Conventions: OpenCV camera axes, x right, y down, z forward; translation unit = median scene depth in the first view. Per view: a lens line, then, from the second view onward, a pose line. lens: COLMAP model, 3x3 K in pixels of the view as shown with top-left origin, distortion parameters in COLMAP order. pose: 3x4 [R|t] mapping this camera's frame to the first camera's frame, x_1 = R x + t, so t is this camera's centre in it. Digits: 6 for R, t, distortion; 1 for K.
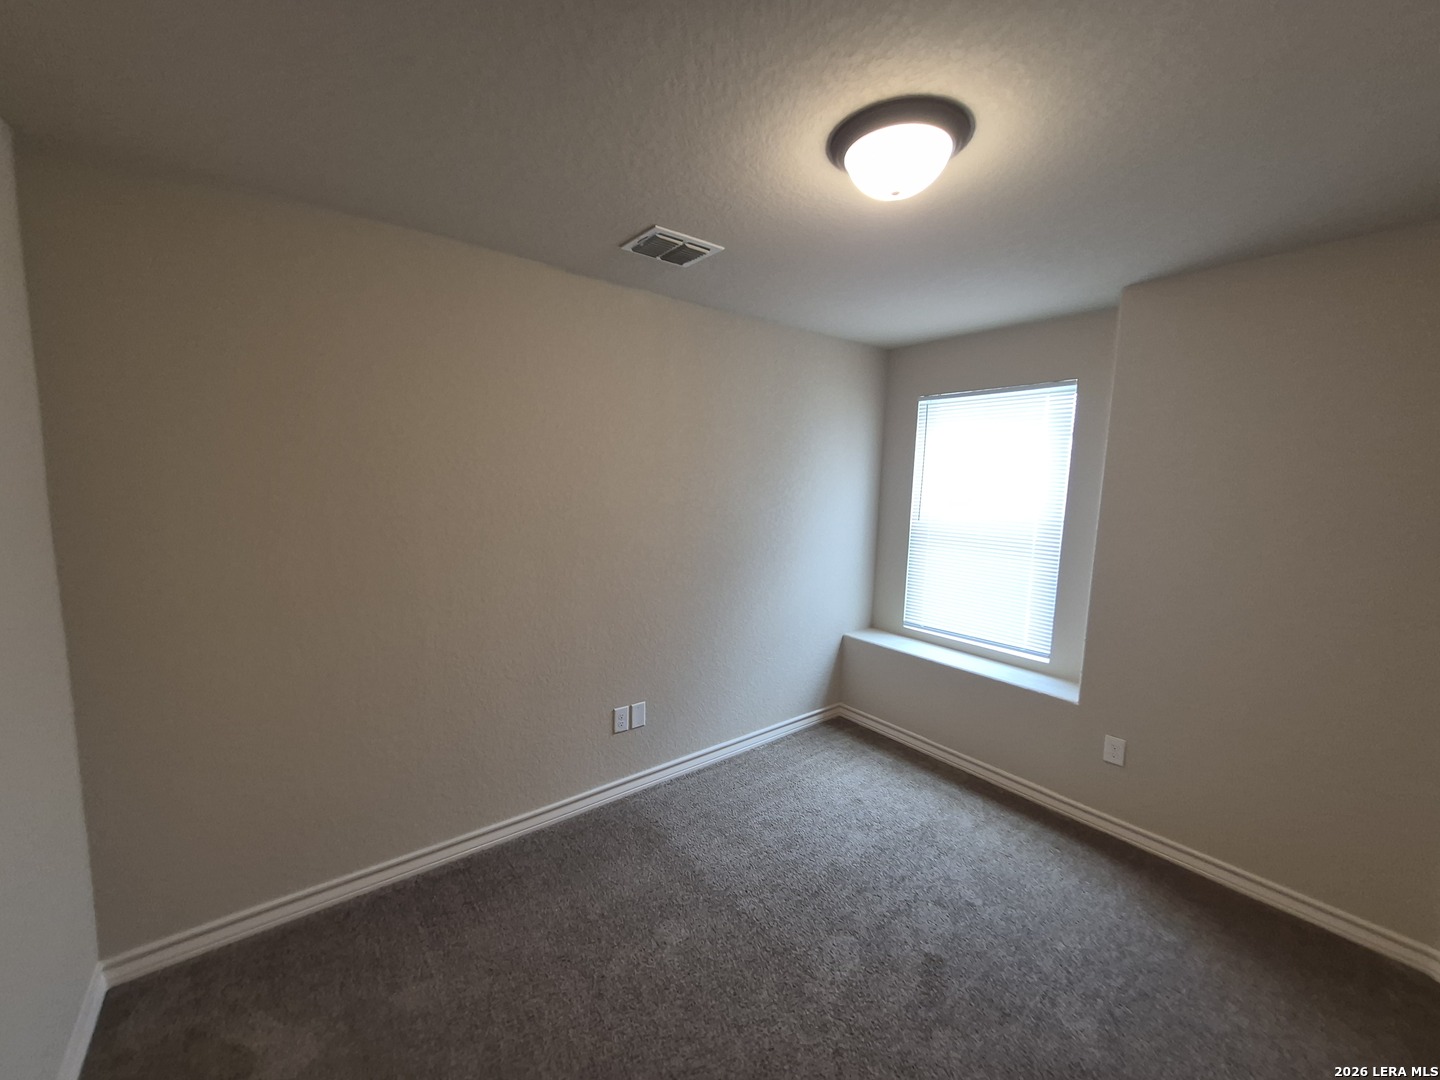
lens RADIAL K [[559.1, 0, 694.3], [0, 559.1, 549.6], [0, 0, 1]] dist [0.001181, -0.000192]
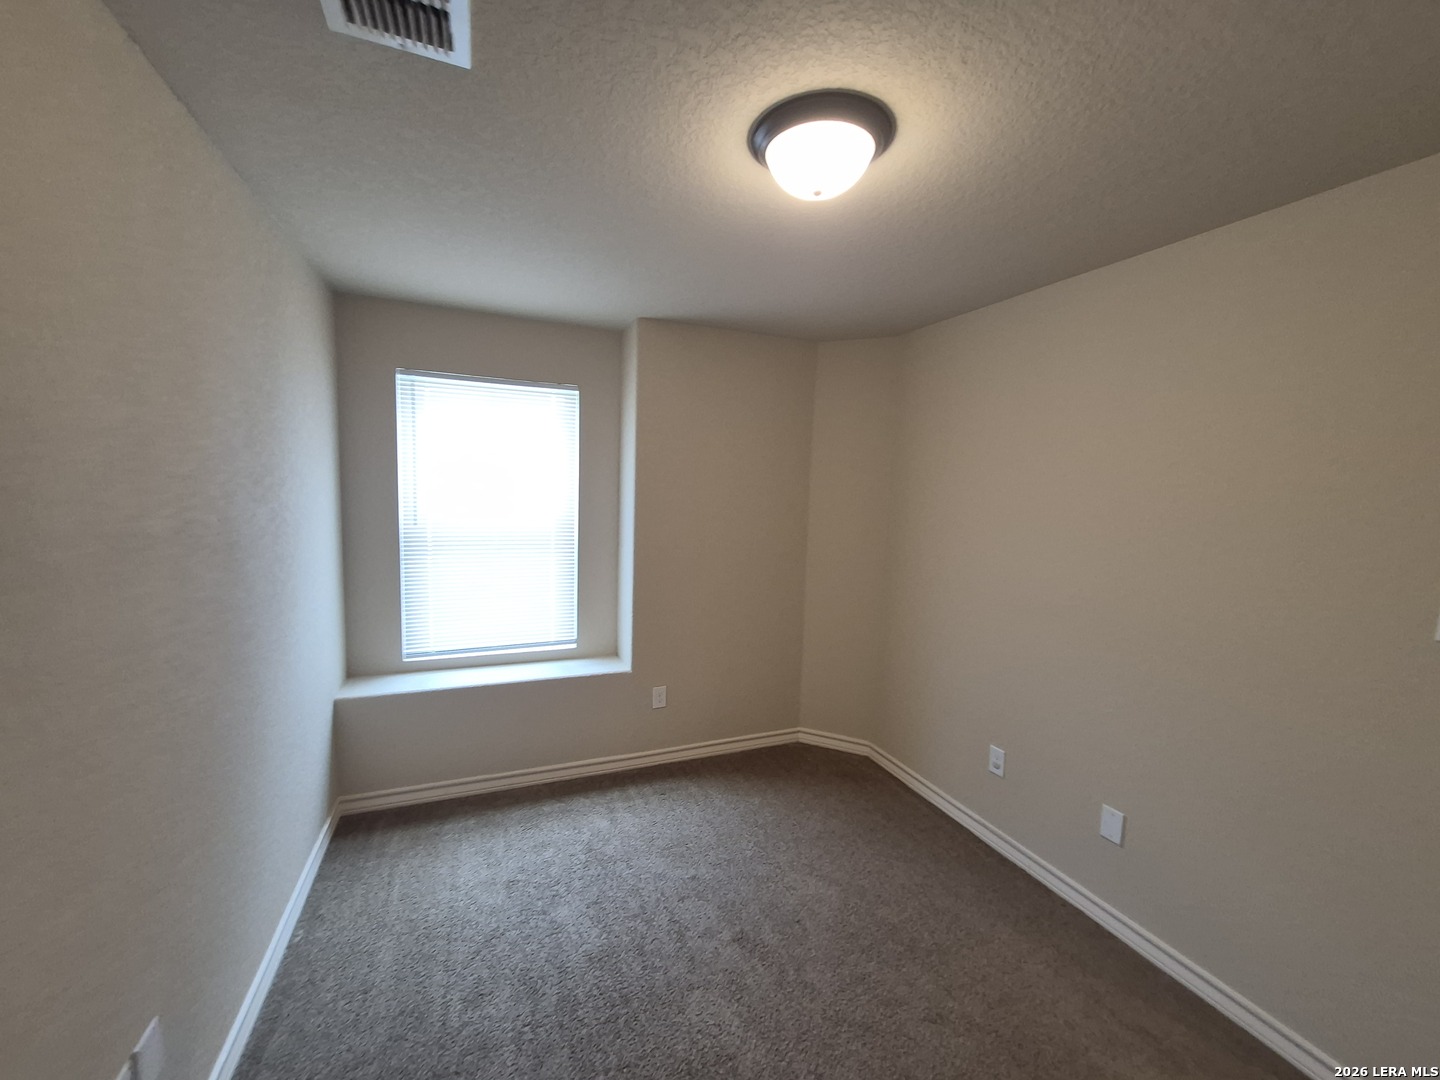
lens RADIAL K [[570.7, 0, 715.8], [0, 570.7, 551.7], [0, 0, 1]] dist [0.008611, -0.000129]
pose [[0.255809, -0.125722, 0.958517, -0.429552], [0.102138, 0.989473, 0.102524, -0.084656], [-0.961317, 0.071674, 0.265957, 0.570481]]
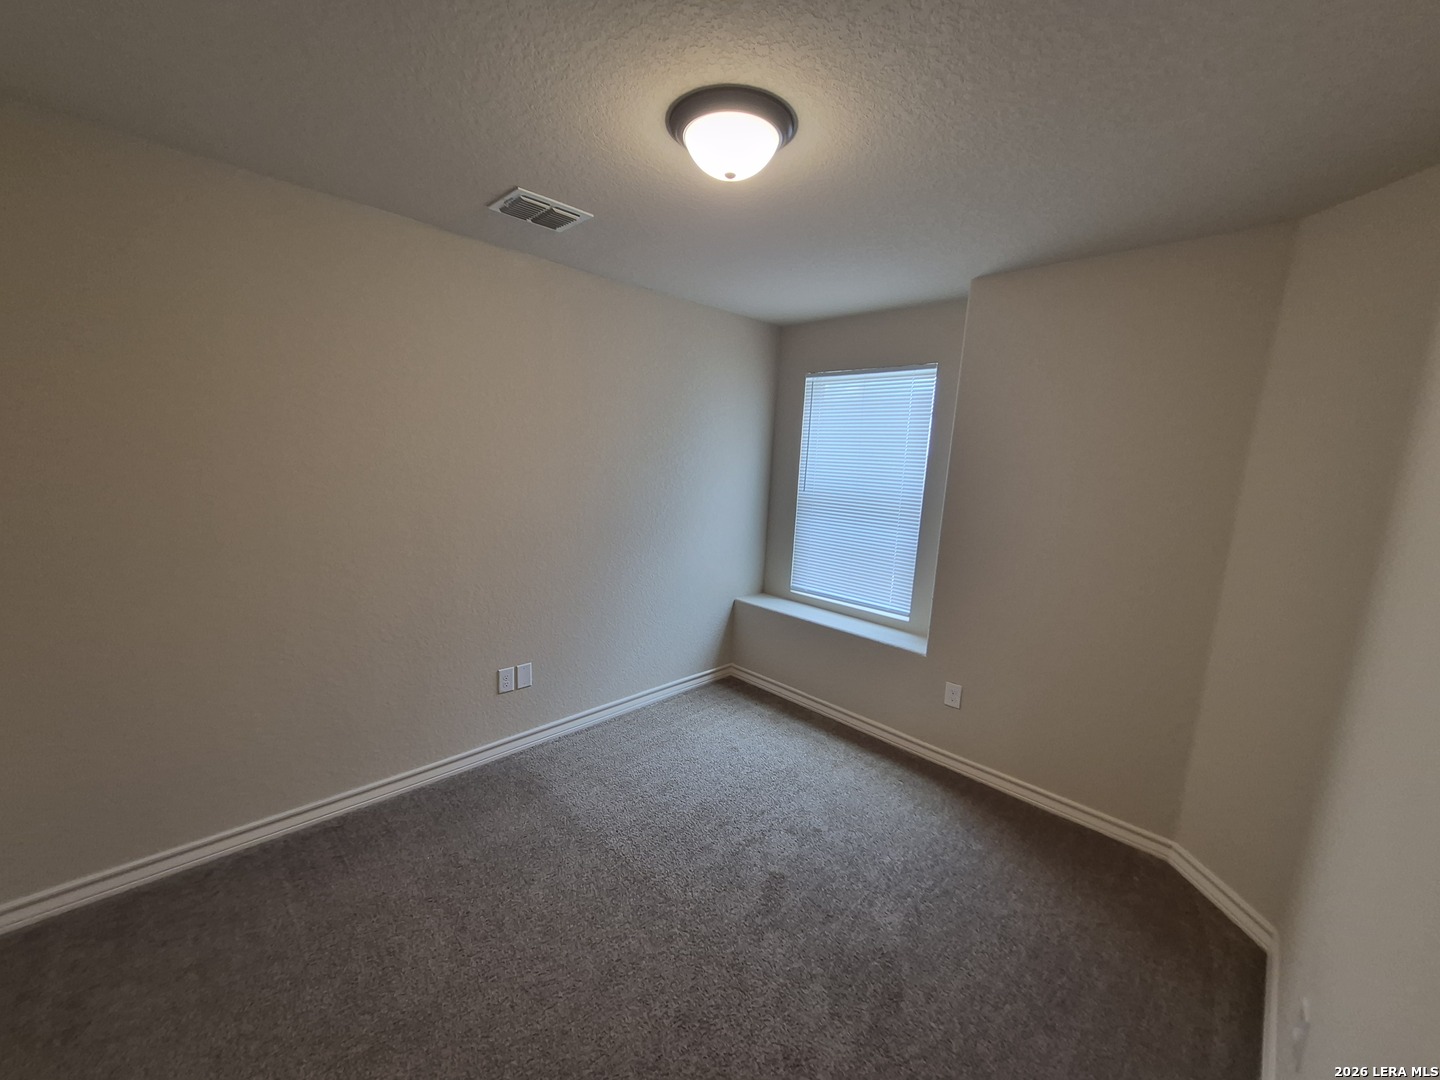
lens RADIAL K [[559.1, 0, 694.3], [0, 559.1, 549.6], [0, 0, 1]] dist [0.001181, -0.000192]
pose [[0.992604, 0.002821, 0.121364, 0.101355], [-0.008163, 0.999018, 0.043539, 0.021441], [-0.121122, -0.044208, 0.991653, -0.054831]]
